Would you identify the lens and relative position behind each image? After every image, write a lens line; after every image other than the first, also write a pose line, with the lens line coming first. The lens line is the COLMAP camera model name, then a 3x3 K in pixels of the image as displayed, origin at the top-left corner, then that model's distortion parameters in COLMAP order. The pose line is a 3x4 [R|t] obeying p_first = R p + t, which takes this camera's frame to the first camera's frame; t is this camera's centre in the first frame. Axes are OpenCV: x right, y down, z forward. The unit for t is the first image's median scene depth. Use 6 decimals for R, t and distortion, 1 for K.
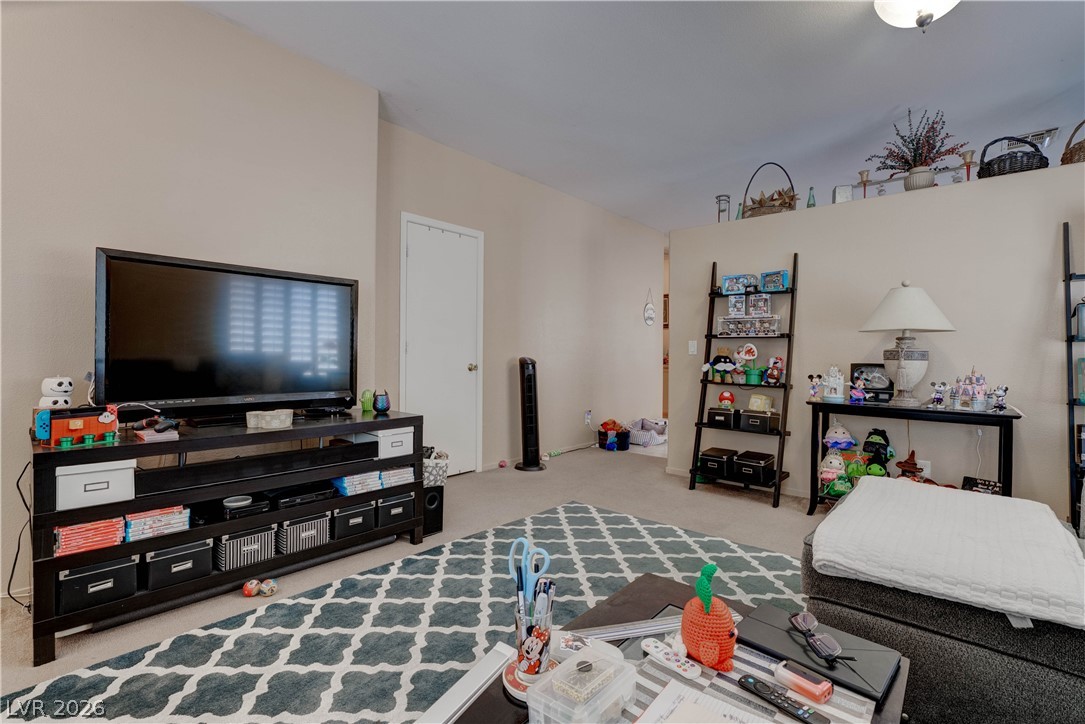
lens RADIAL K [[492.7, 0, 539.6], [0, 492.7, 355.7], [0, 0, 1]] dist [-0.018297, 0.005556]
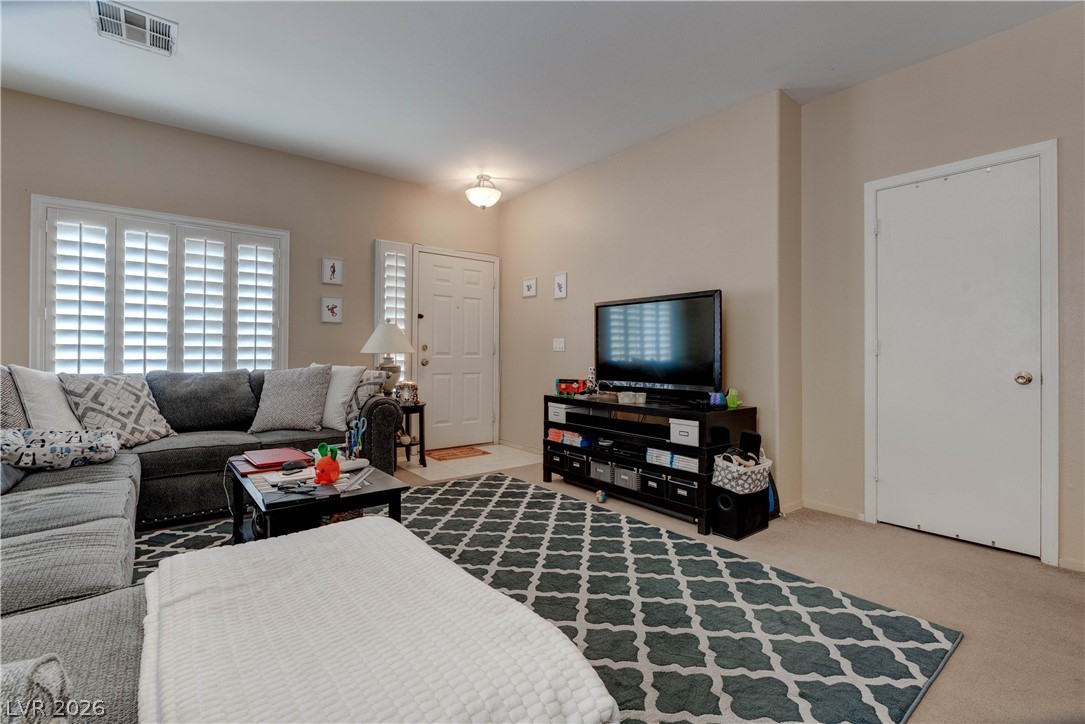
lens RADIAL K [[492.7, 0, 539.7], [0, 492.7, 359.0], [0, 0, 1]] dist [-0.018297, 0.005556]
pose [[-0.170620, -0.002902, -0.985333, 0.938615], [-0.010338, 0.999946, -0.001155, 0.013894], [0.985283, 0.009989, -0.170641, 0.921173]]
